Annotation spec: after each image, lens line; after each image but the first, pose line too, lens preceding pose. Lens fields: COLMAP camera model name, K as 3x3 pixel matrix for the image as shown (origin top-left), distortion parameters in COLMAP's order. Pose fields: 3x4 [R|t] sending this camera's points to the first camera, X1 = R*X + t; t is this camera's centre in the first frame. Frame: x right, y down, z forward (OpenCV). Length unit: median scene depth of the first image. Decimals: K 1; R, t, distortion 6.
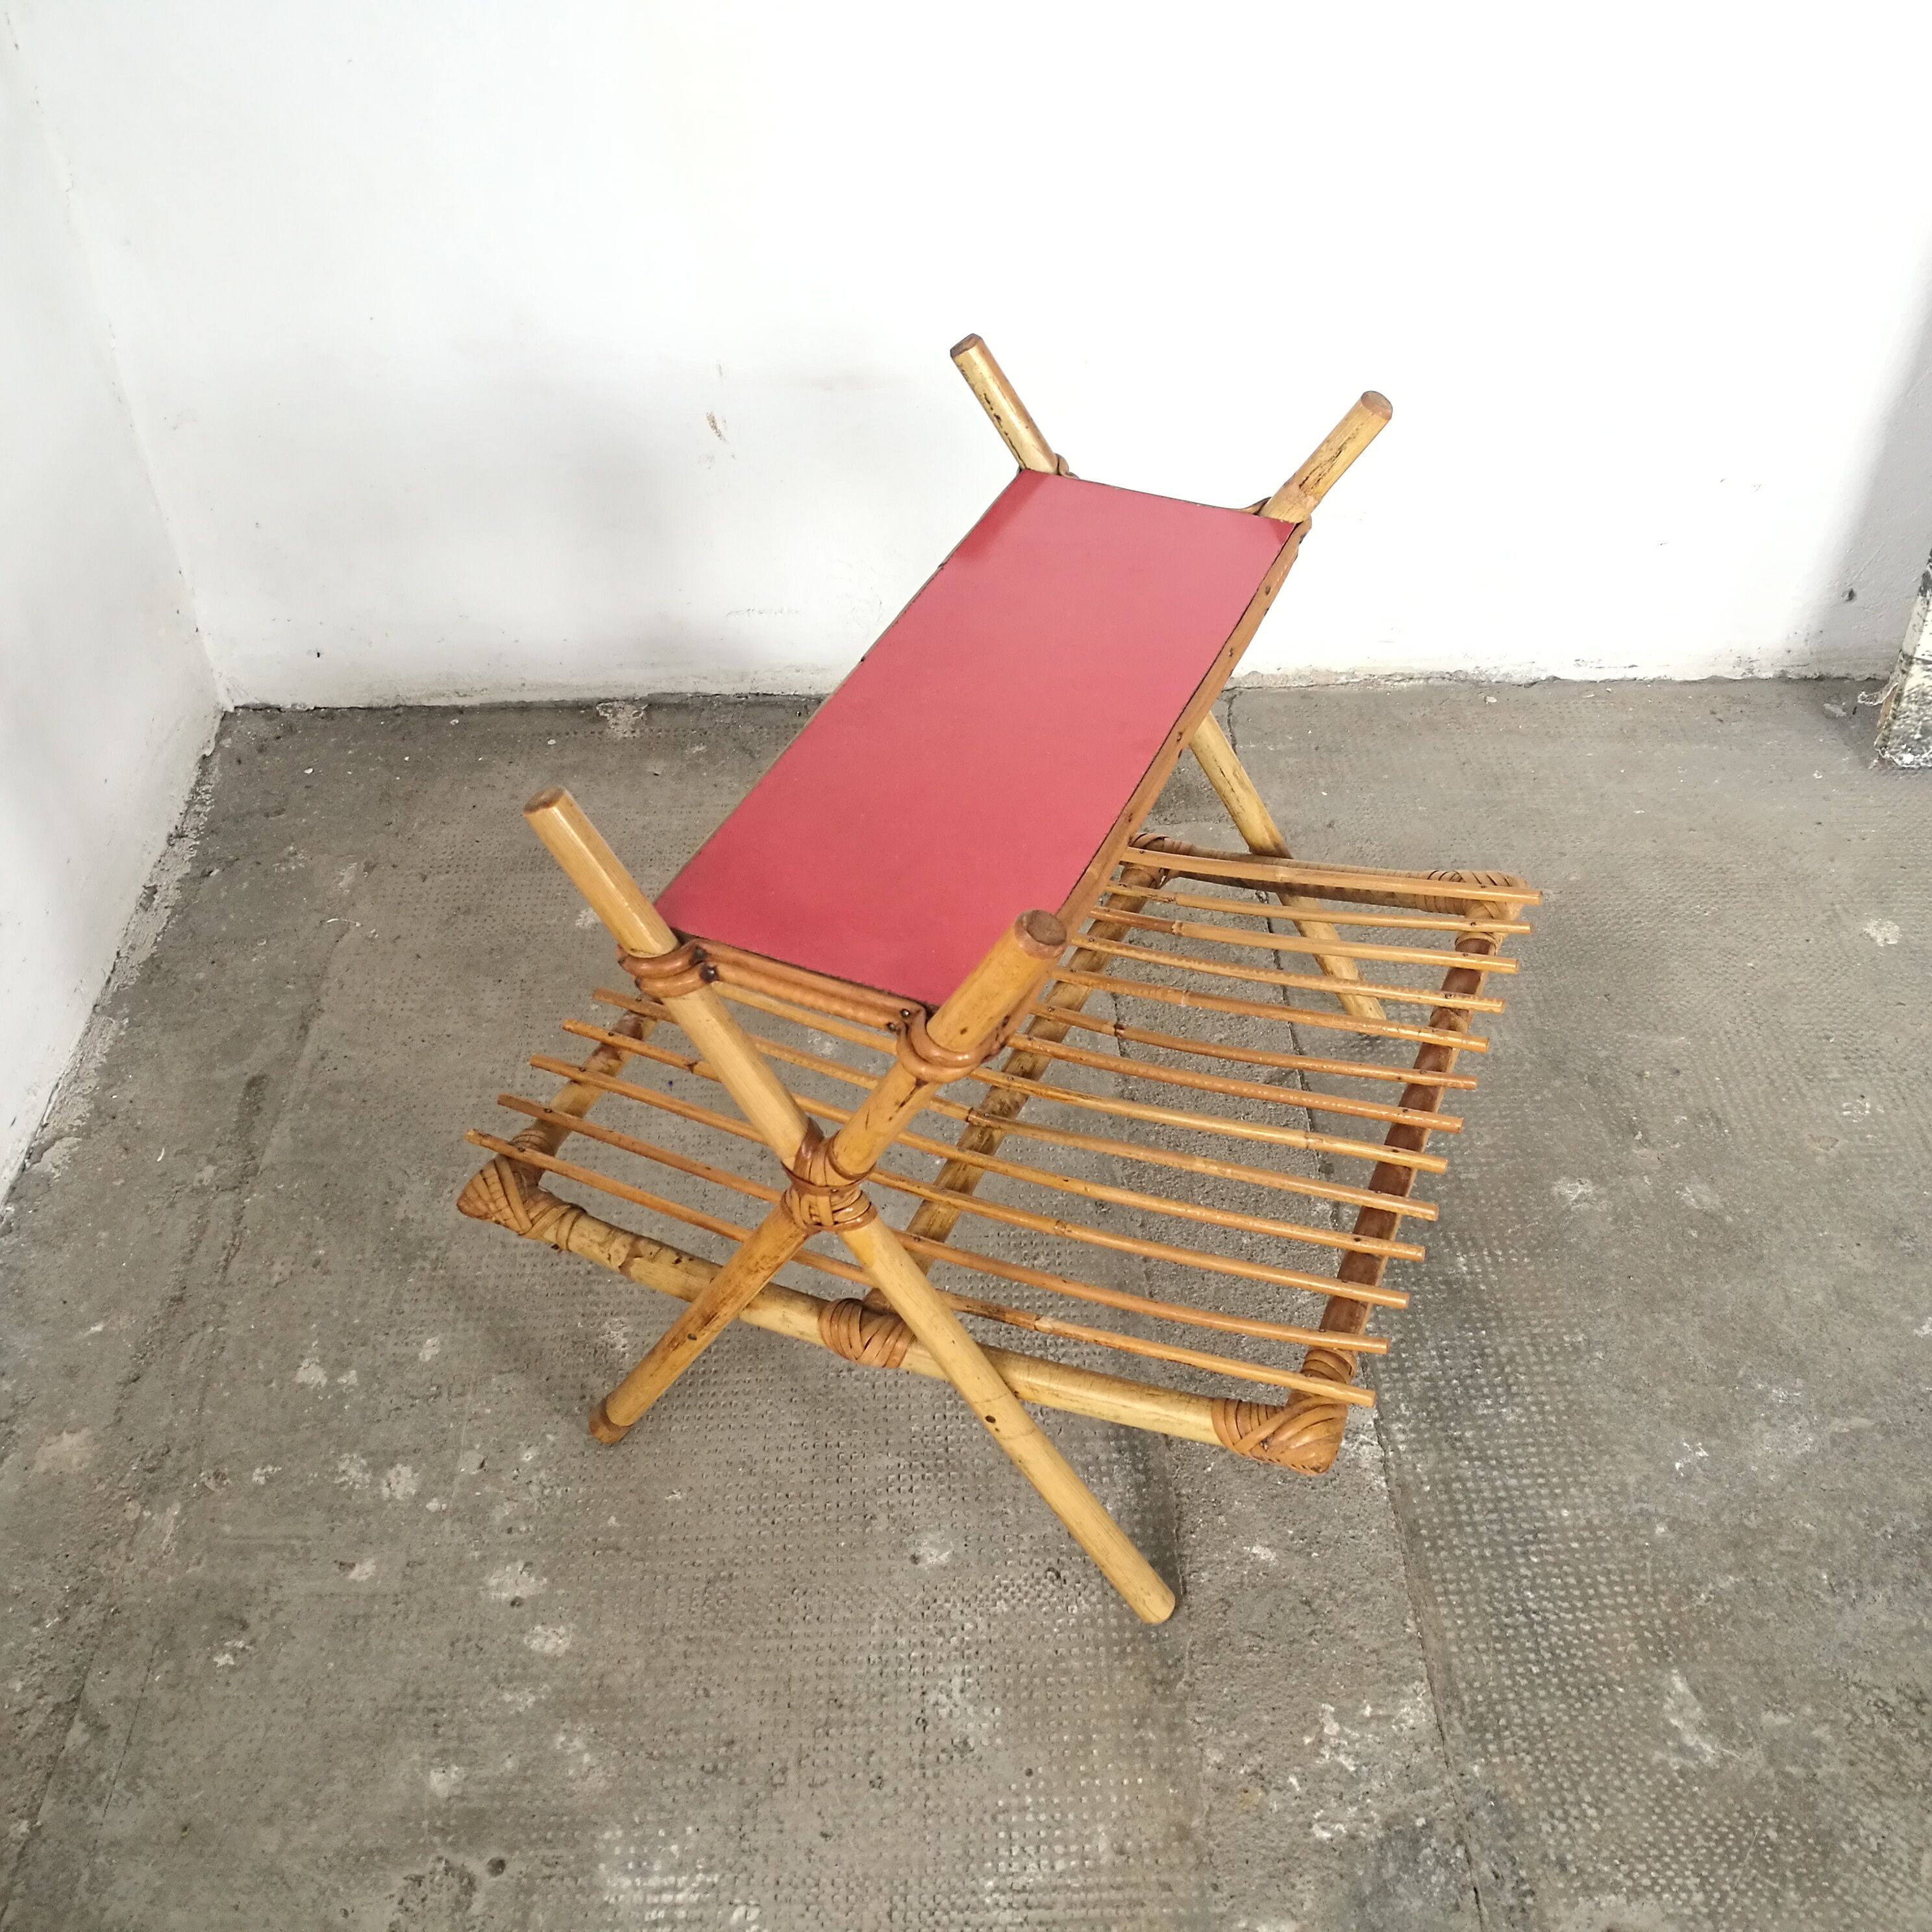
lens RADIAL K [[2056.2, 0, 972.1], [0, 2056.2, 982.2], [0, 0, 1]] dist [-0.017477, 0.000000]
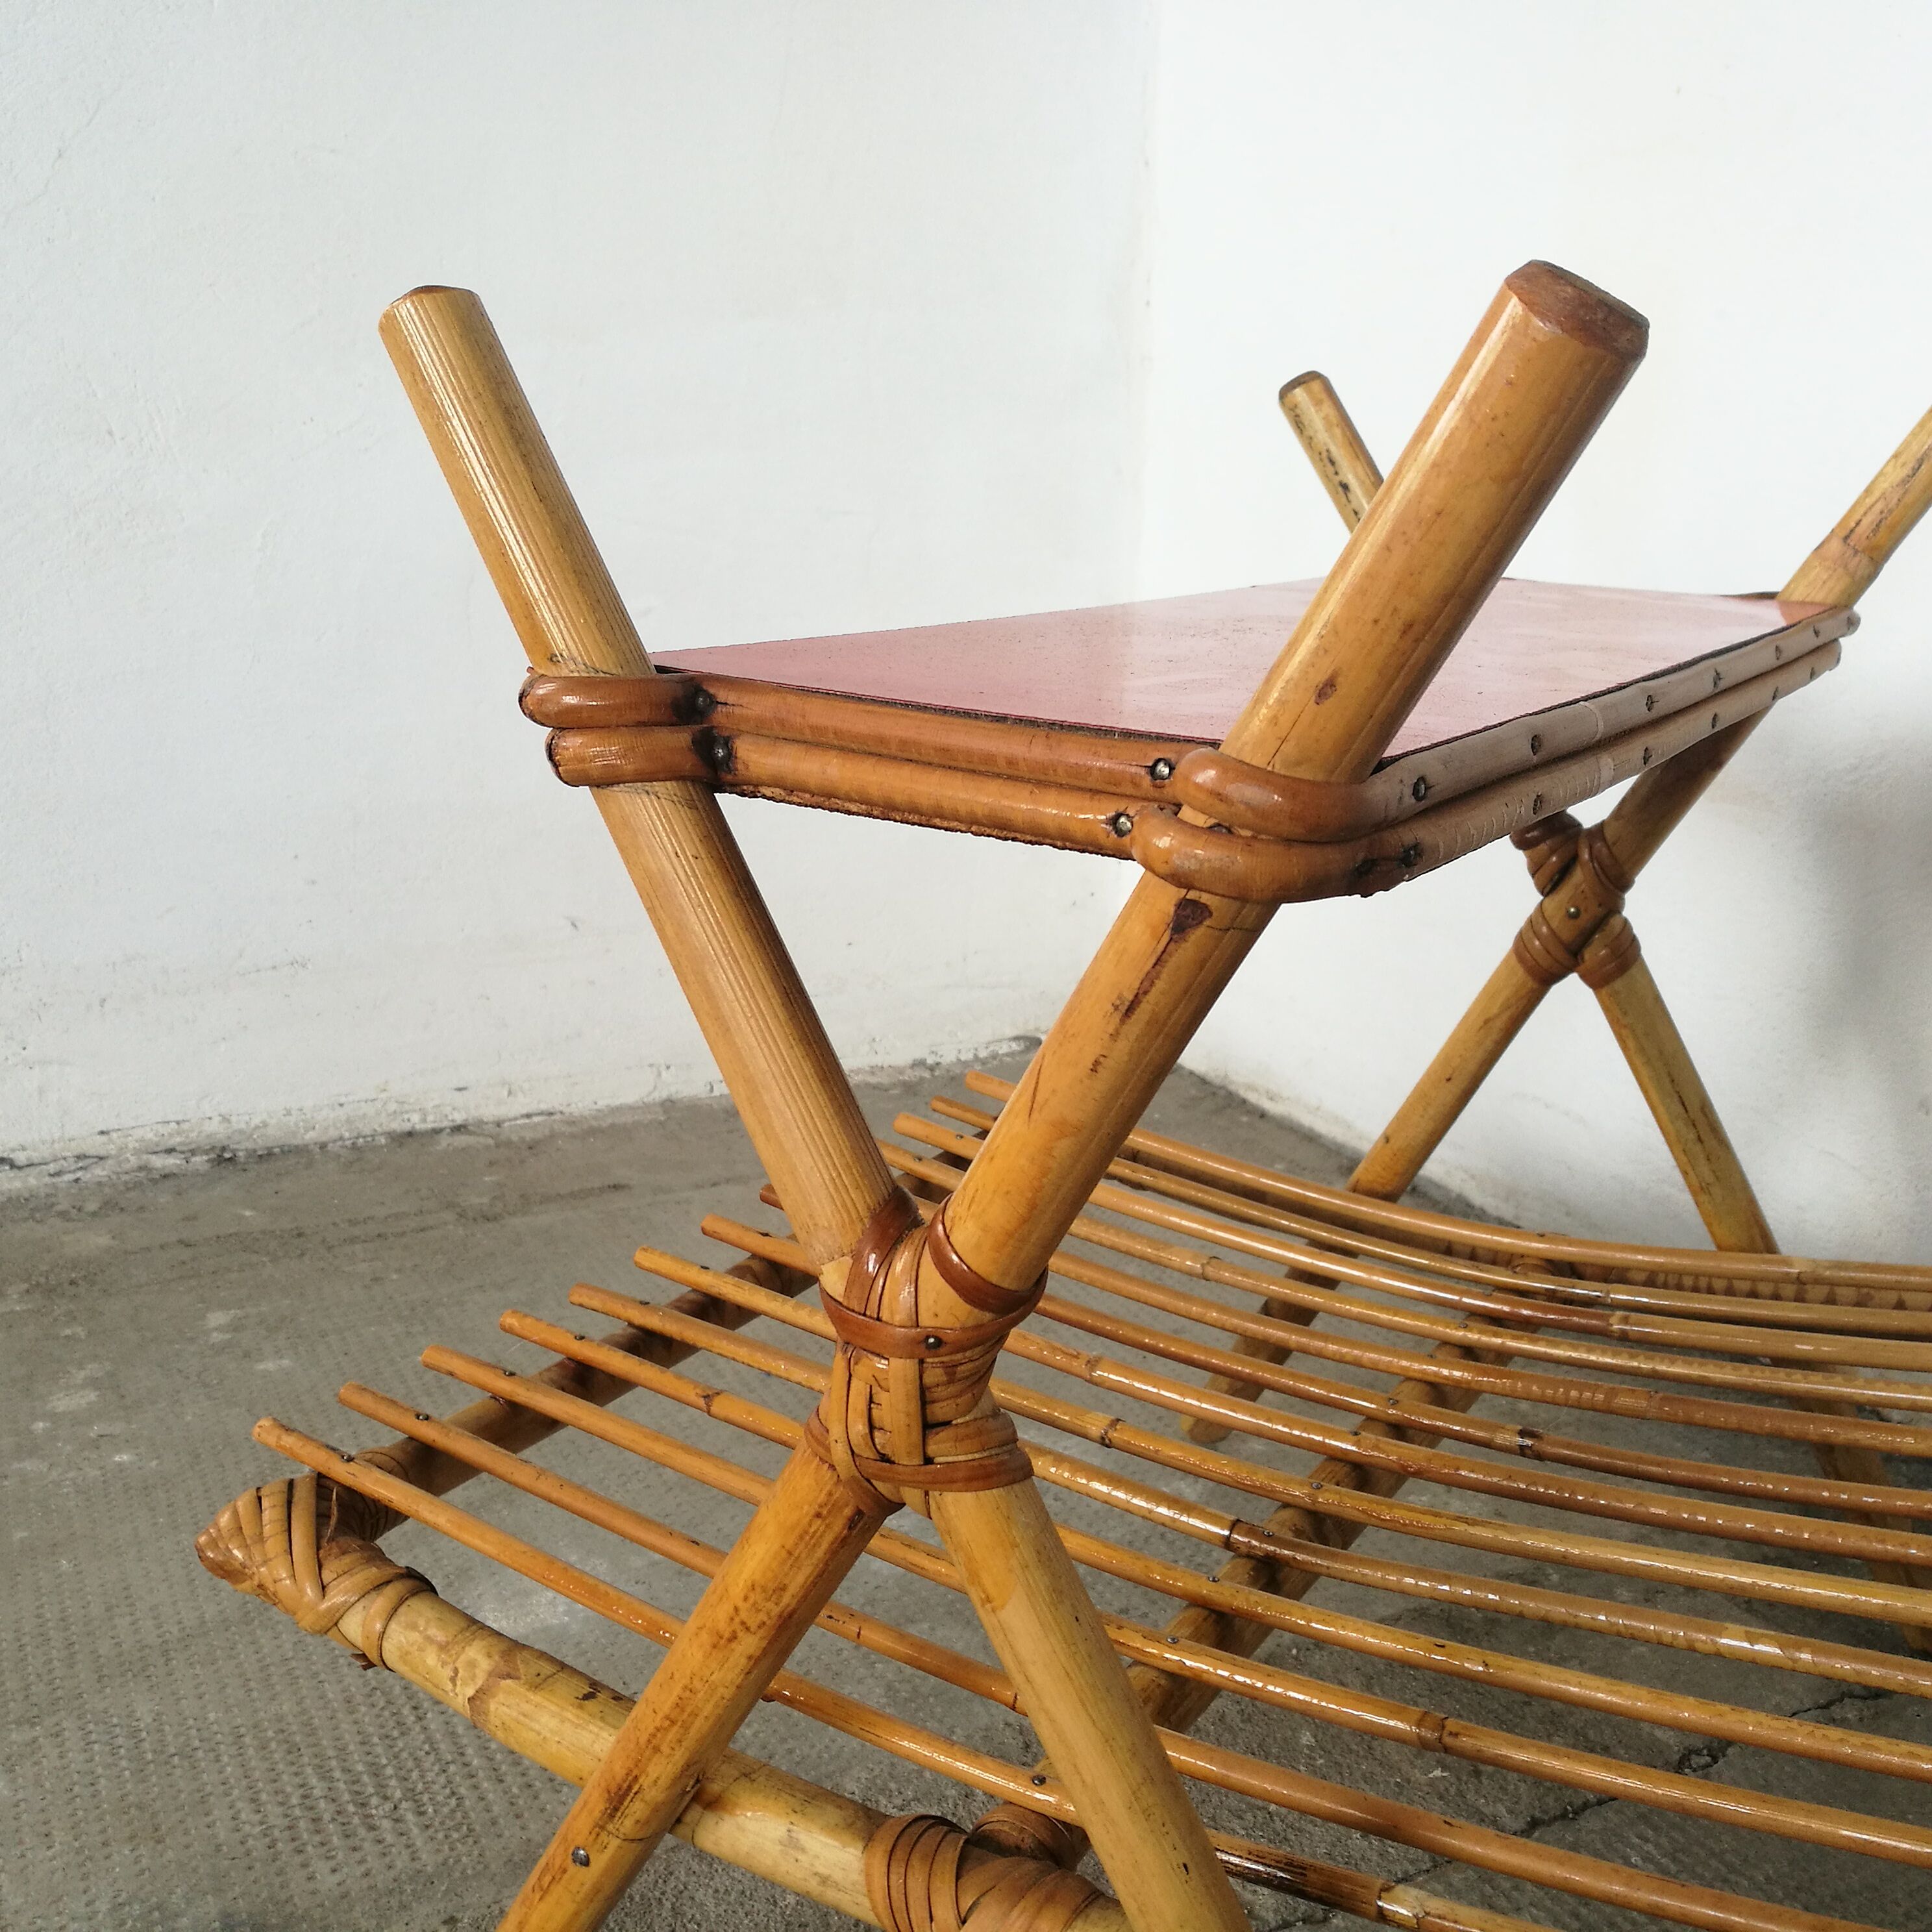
lens RADIAL K [[2056.2, 0, 973.4], [0, 2056.2, 981.2], [0, 0, 1]] dist [-0.017477, 0.000000]
pose [[0.429740, 0.251663, -0.867173, 0.588659], [-0.619375, 0.780979, -0.080292, -0.055938], [0.657037, 0.571610, 0.491492, 0.749227]]
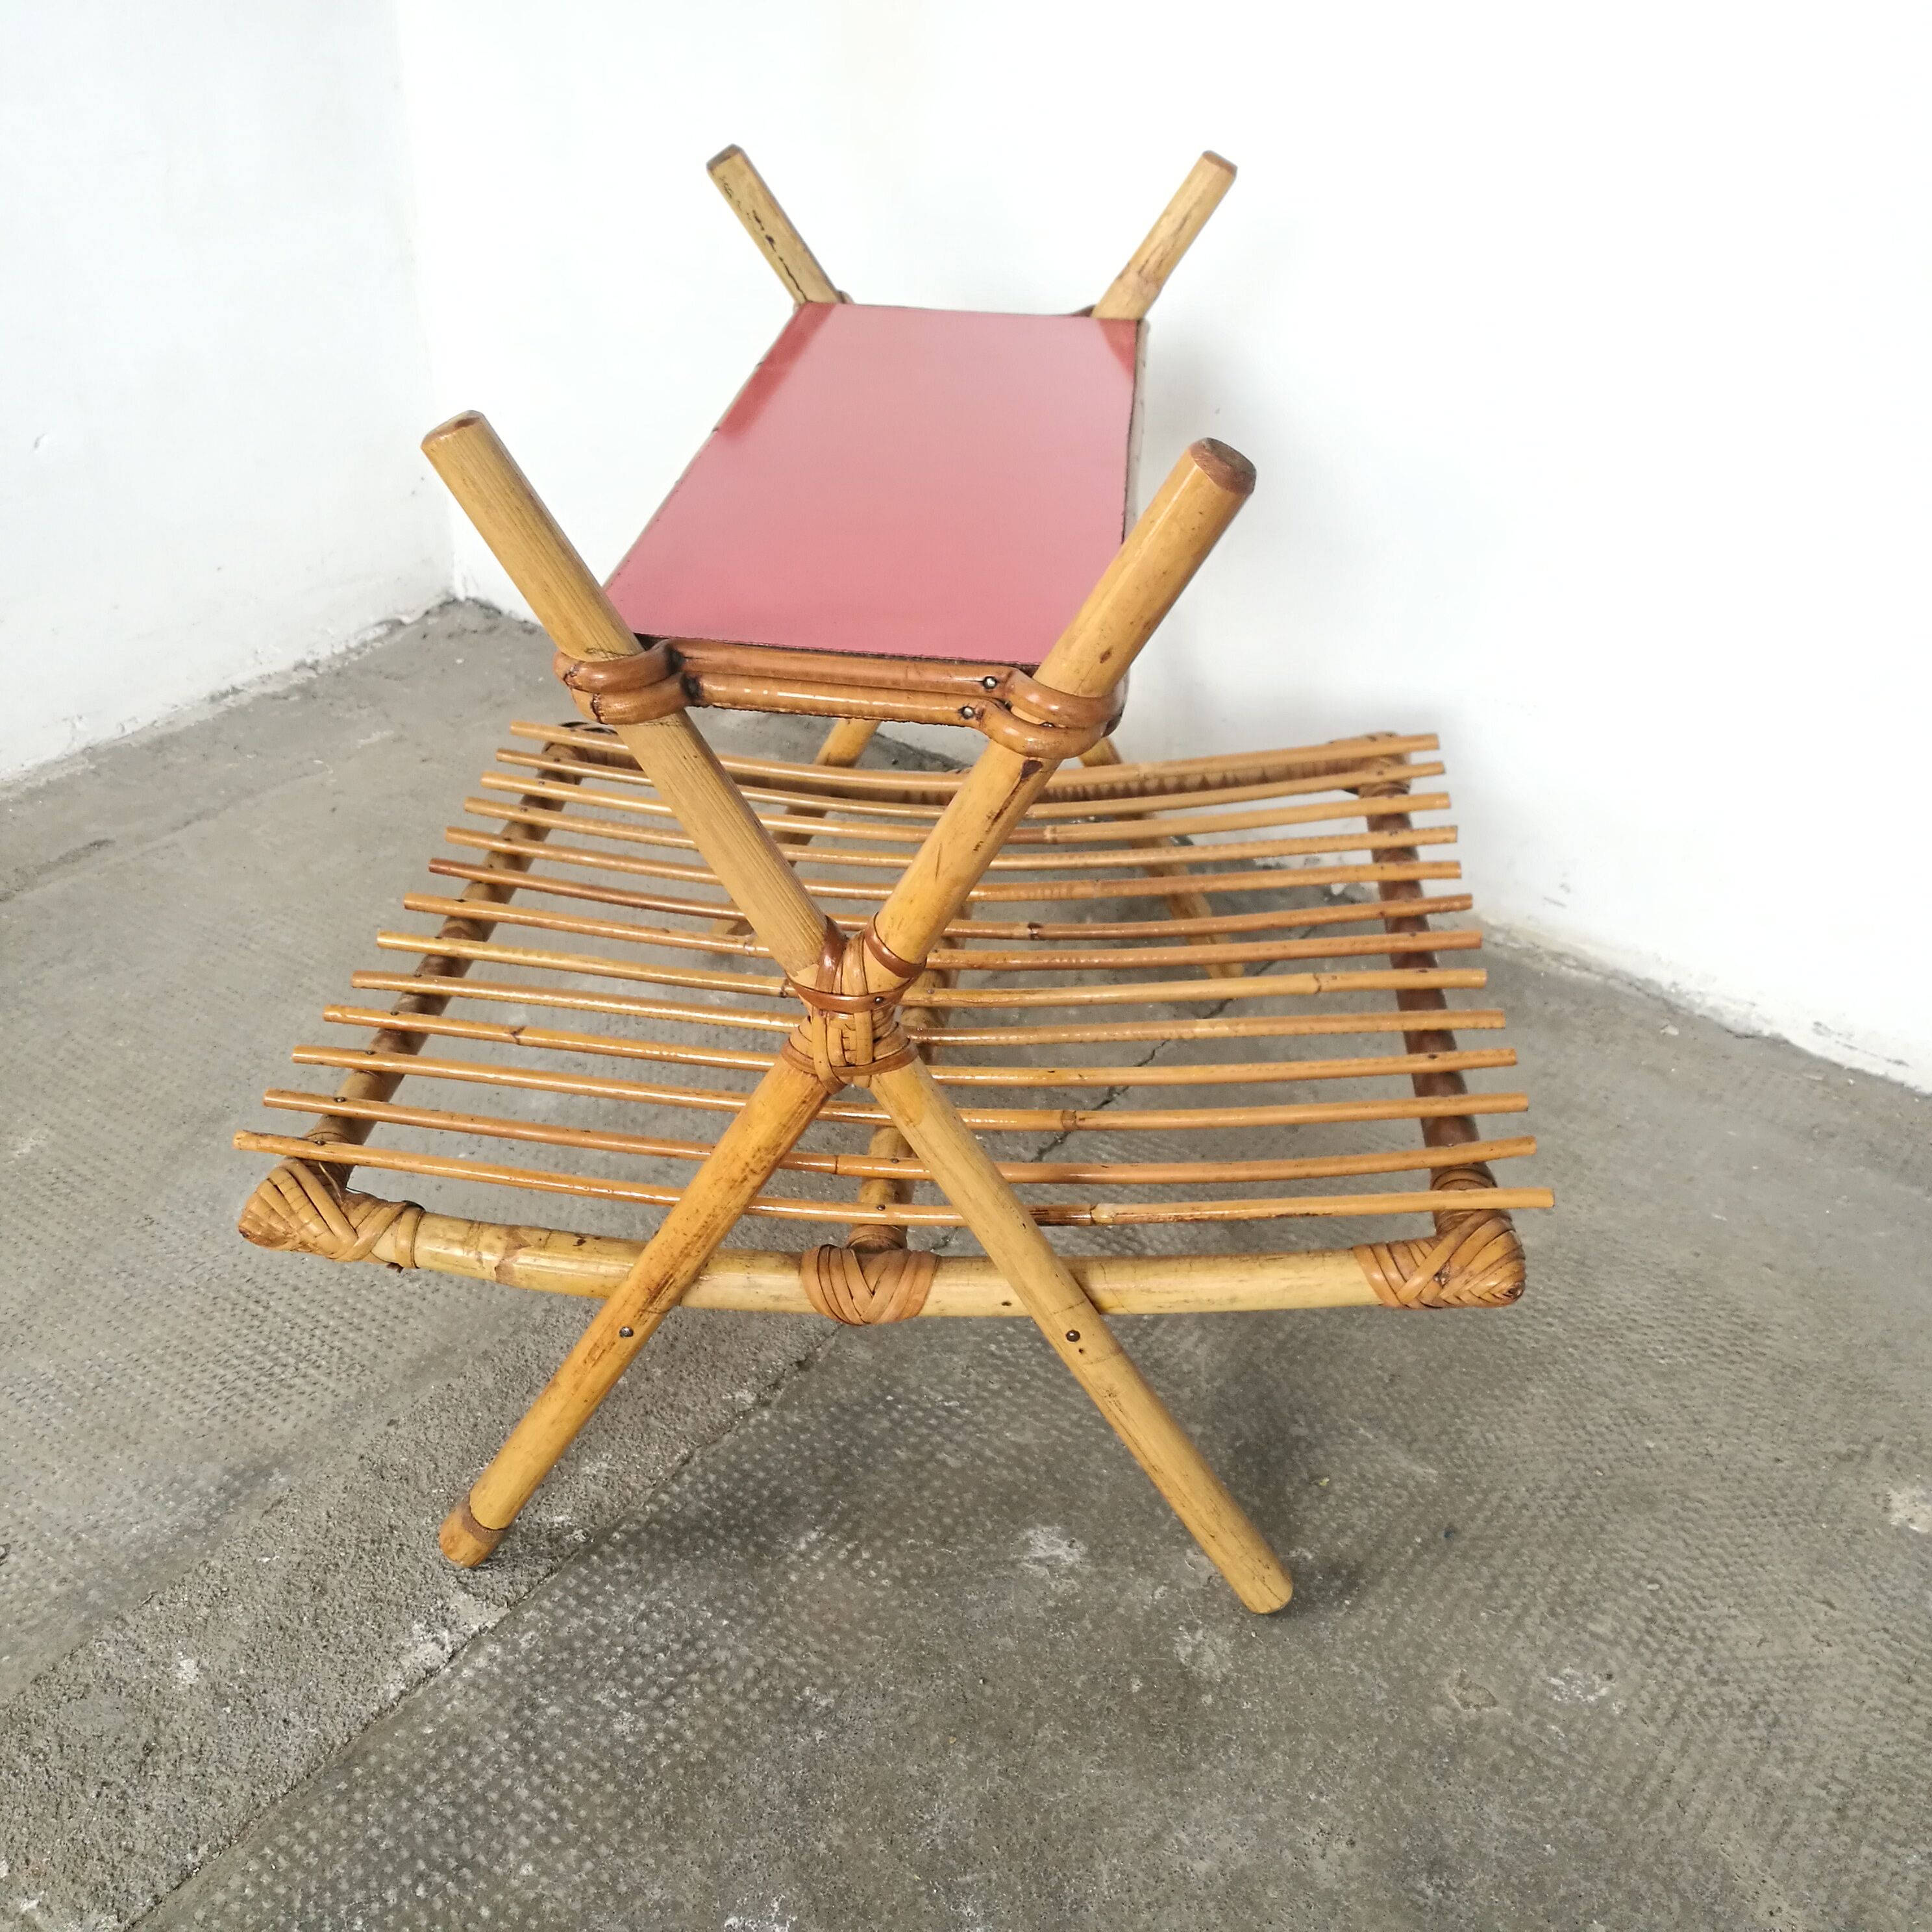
lens RADIAL K [[2056.2, 0, 995.9], [0, 2056.2, 1018.9], [0, 0, 1]] dist [-0.017477, 0.000000]
pose [[0.789125, 0.346099, -0.507442, 0.643814], [-0.426709, 0.903136, -0.047596, -0.014479], [0.441816, 0.254090, 0.860370, 0.447519]]
